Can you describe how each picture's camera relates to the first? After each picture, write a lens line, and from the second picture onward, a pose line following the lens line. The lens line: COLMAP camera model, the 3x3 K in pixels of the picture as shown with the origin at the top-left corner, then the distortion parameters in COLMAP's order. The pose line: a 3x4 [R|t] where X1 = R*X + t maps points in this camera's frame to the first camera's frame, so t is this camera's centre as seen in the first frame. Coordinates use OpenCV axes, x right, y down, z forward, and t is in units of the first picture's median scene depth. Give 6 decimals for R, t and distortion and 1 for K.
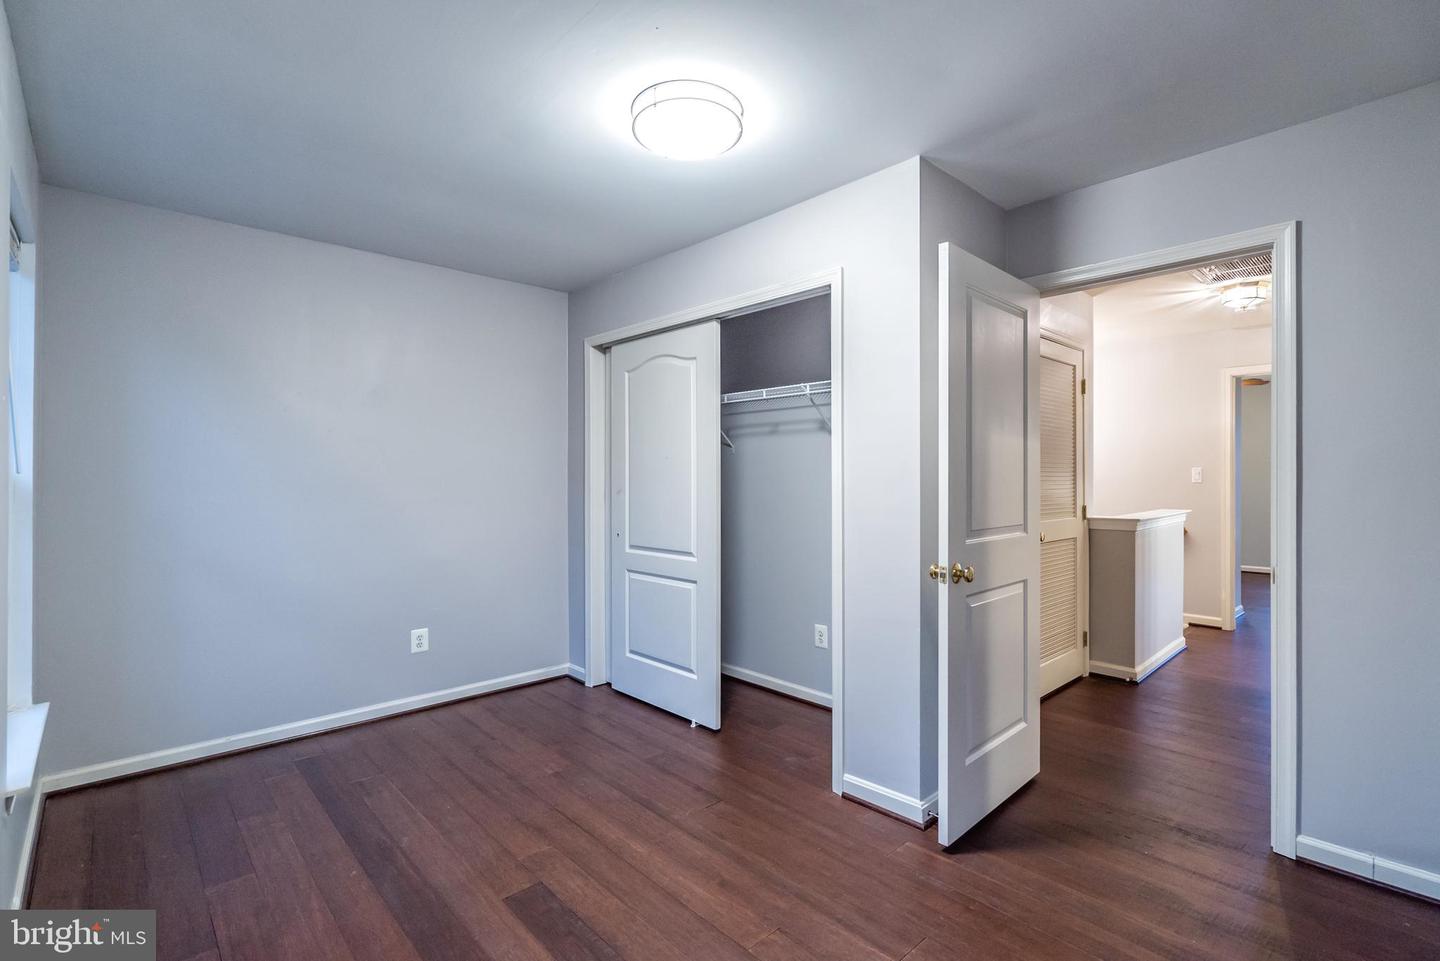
lens RADIAL K [[657.0, 0, 720.4], [0, 657.0, 478.1], [0, 0, 1]] dist [-0.002507, -0.000388]
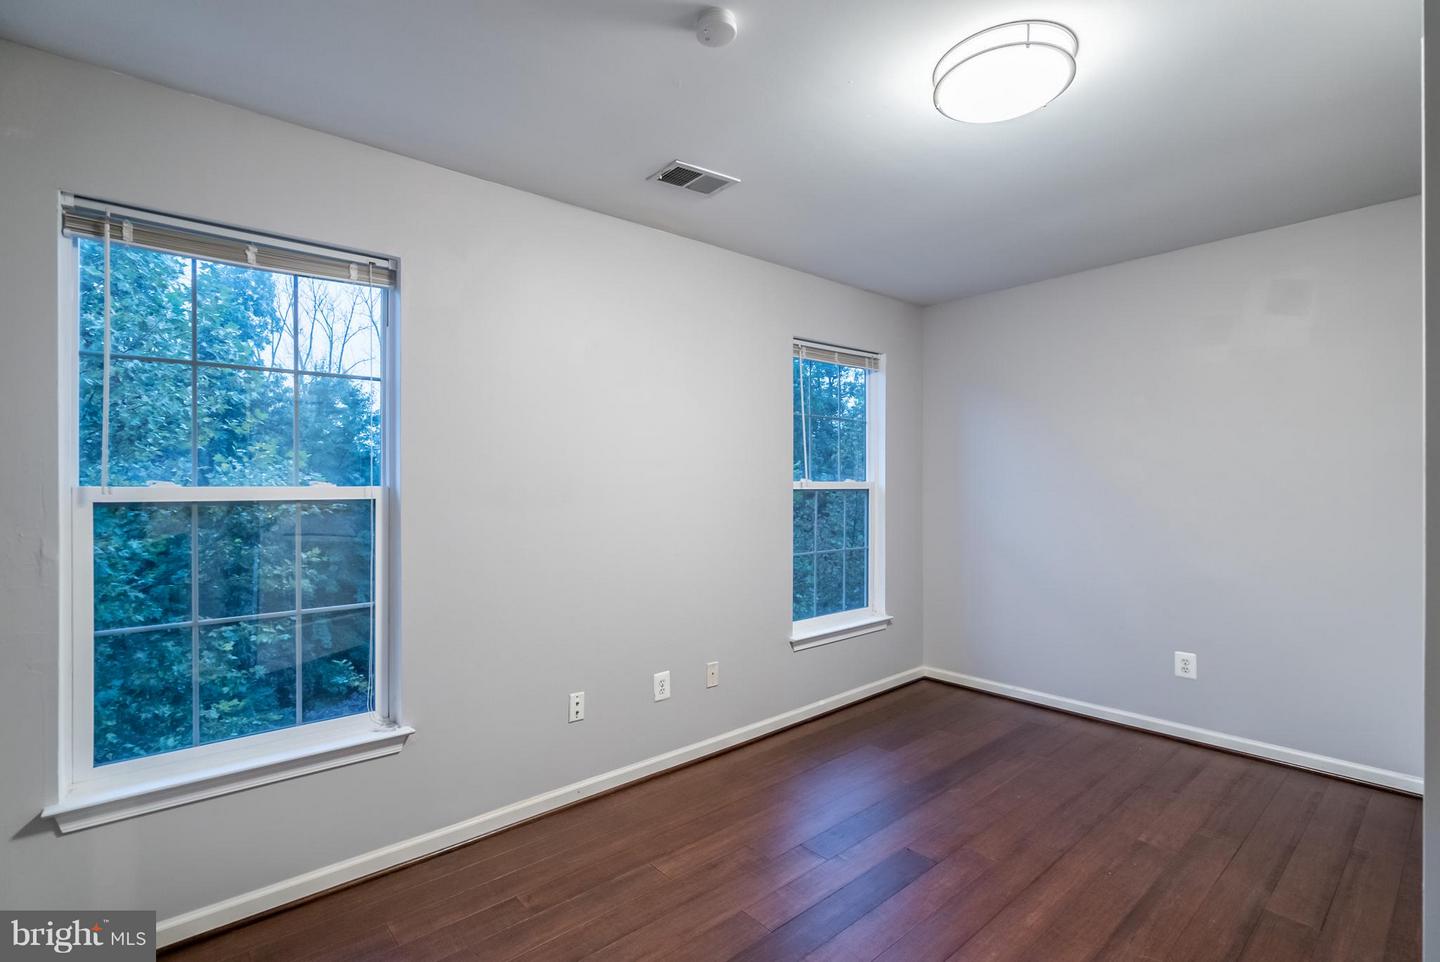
lens RADIAL K [[657.0, 0, 719.8], [0, 657.0, 483.8], [0, 0, 1]] dist [-0.002507, -0.000388]
pose [[-0.030623, 0.003224, -0.999526, 0.586016], [0.004986, 0.999983, 0.003073, -0.011498], [0.999519, -0.004890, -0.030638, 0.482304]]
